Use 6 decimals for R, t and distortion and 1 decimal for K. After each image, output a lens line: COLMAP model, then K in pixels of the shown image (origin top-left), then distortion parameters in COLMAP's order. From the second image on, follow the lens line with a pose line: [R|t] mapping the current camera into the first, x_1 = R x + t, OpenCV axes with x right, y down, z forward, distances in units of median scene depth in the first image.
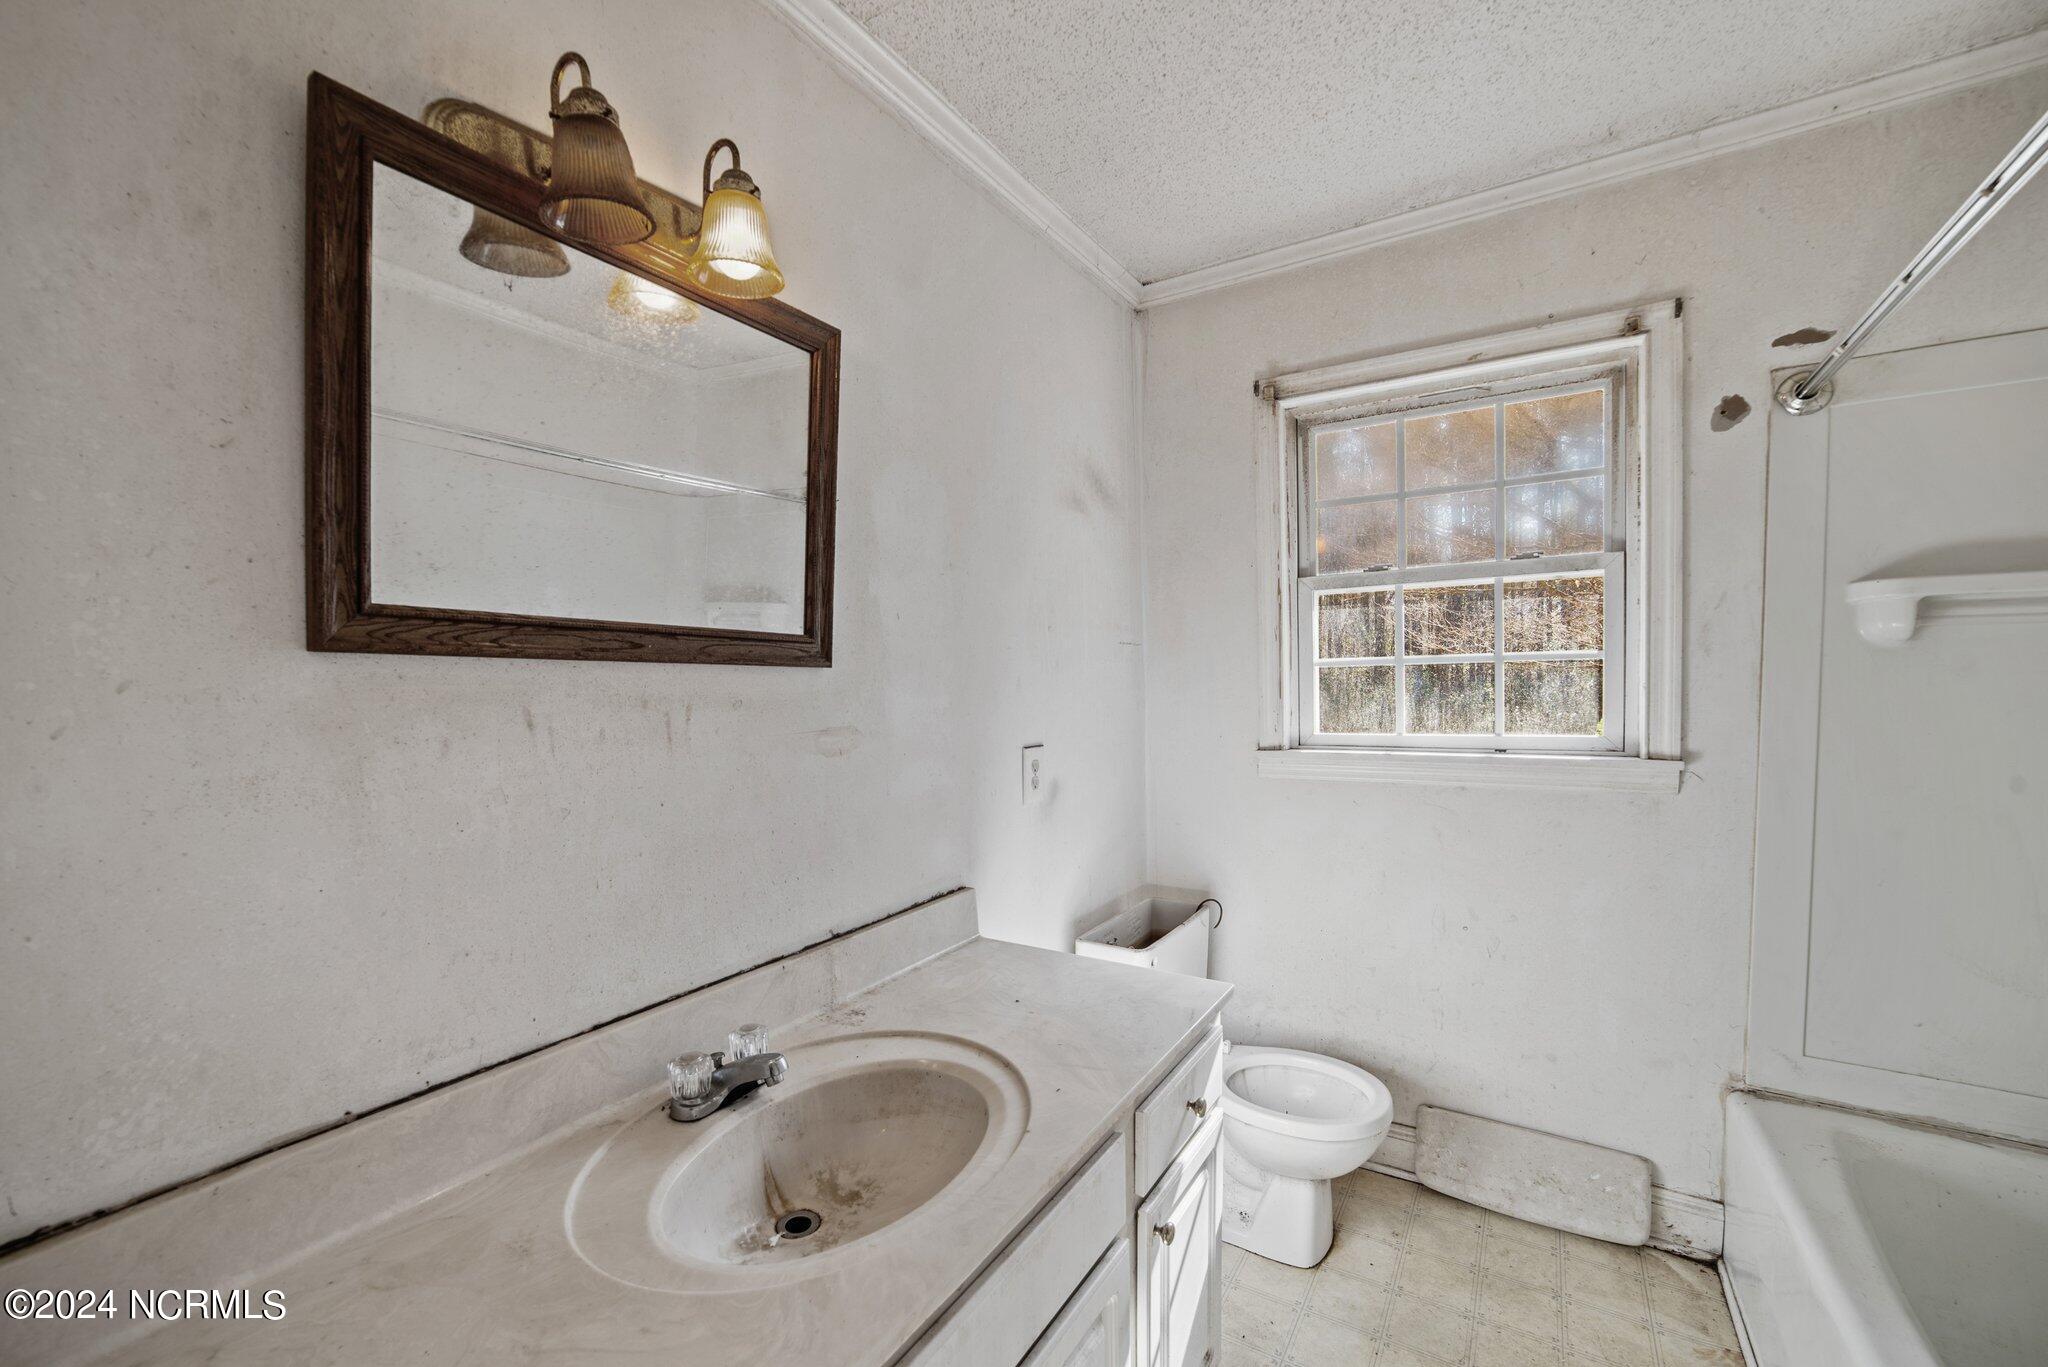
lens RADIAL K [[839.0, 0, 1022.9], [0, 839.0, 676.2], [0, 0, 1]] dist [-0.046032, 0.011531]
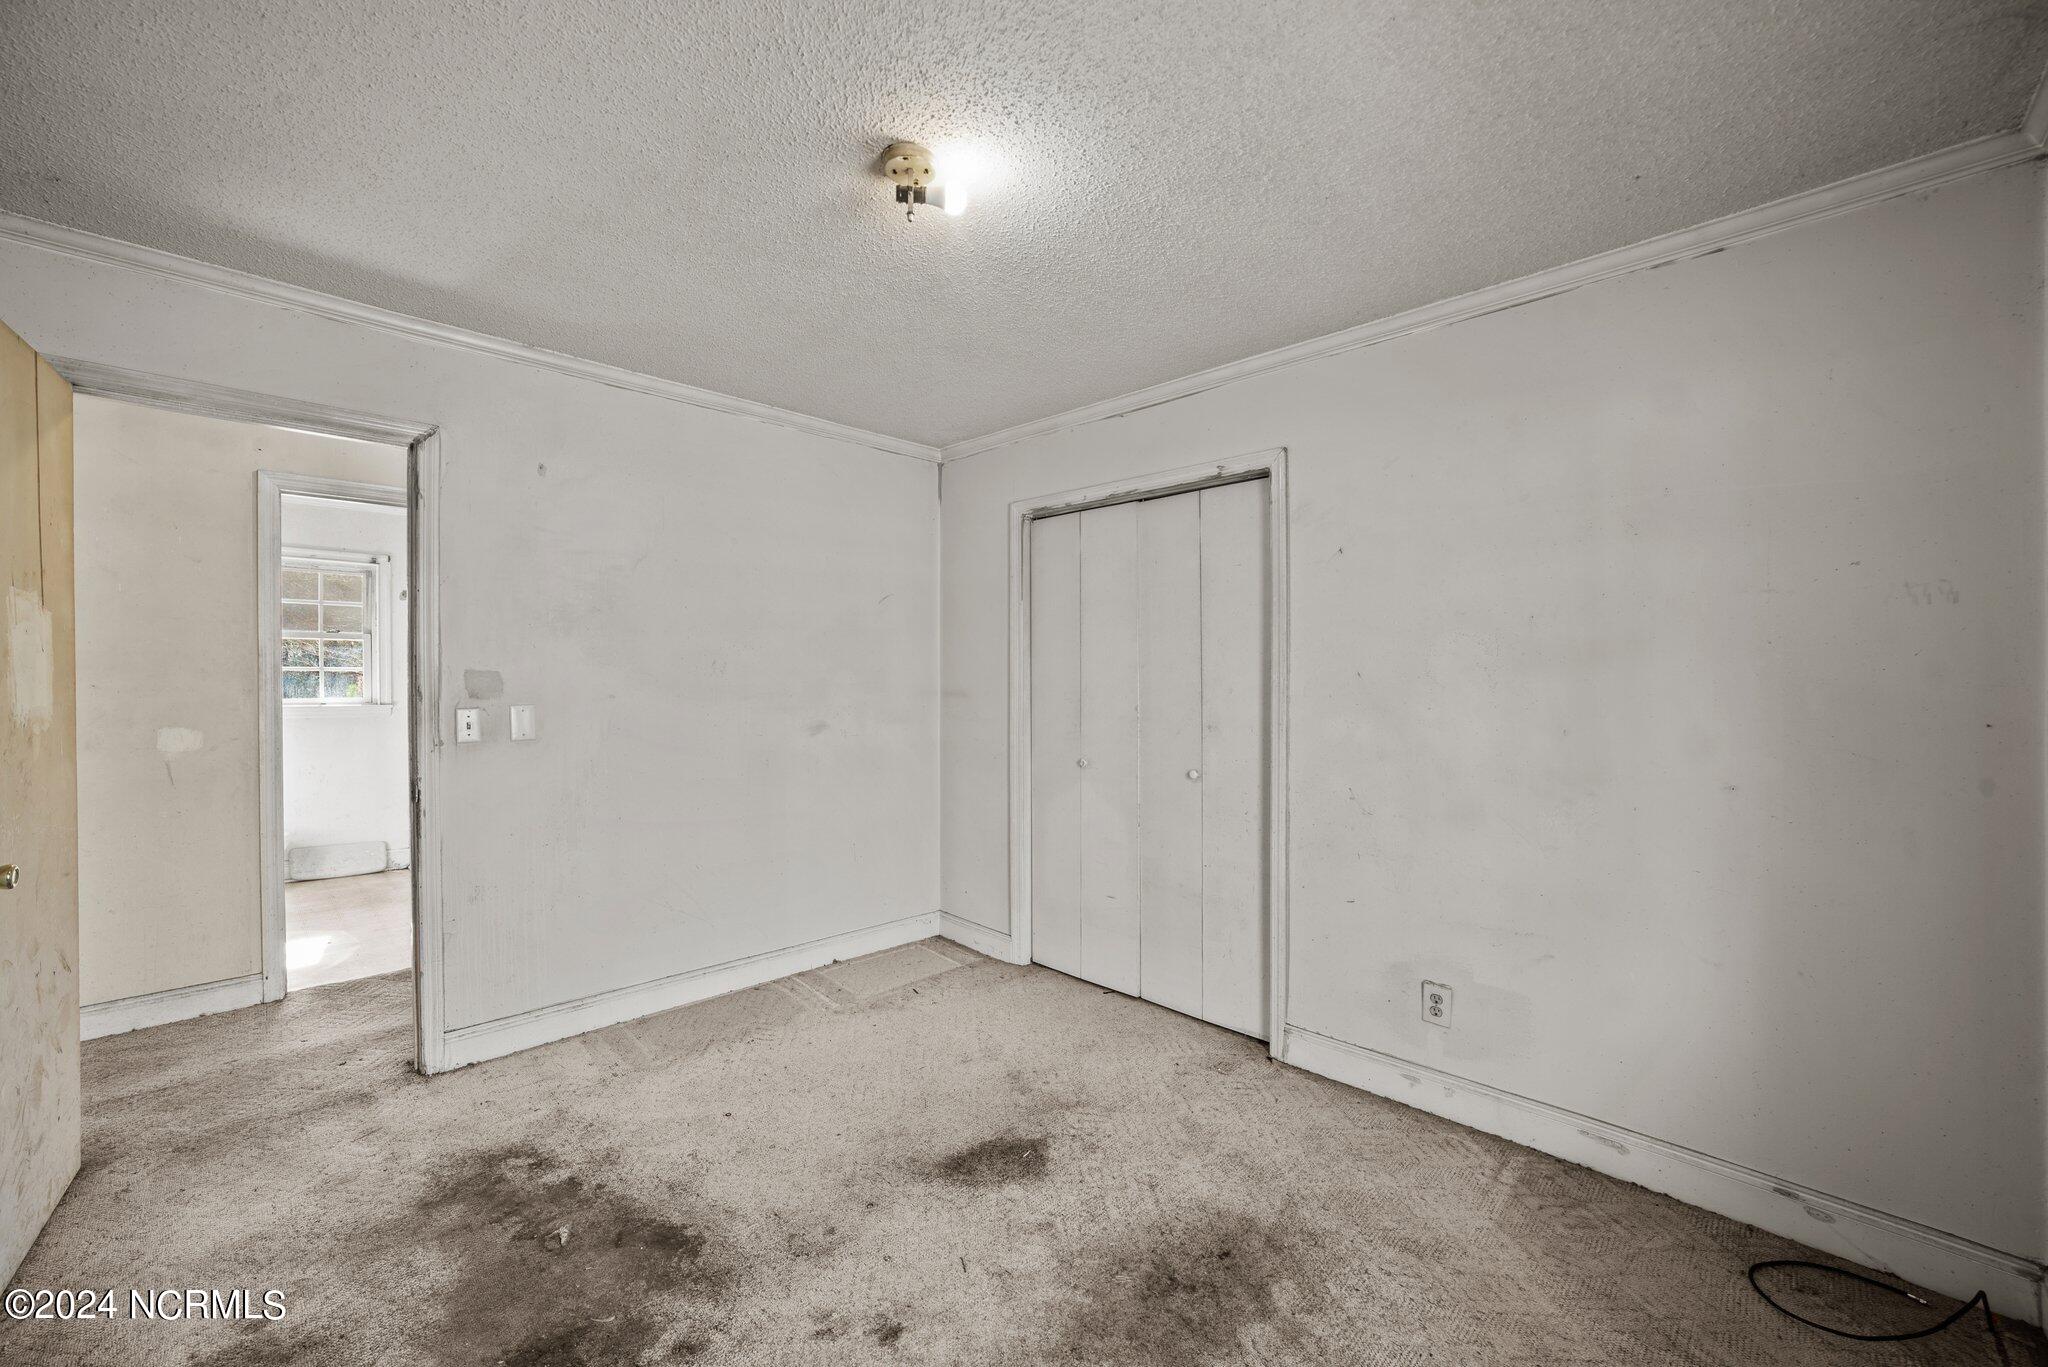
lens RADIAL K [[839.0, 0, 1023.5], [0, 839.0, 683.1], [0, 0, 1]] dist [-0.046032, 0.011531]
pose [[0.229930, -0.007221, 0.973180, -1.602686], [0.019084, 0.999814, 0.002909, 0.059657], [-0.973020, 0.017904, 0.230025, -1.970489]]
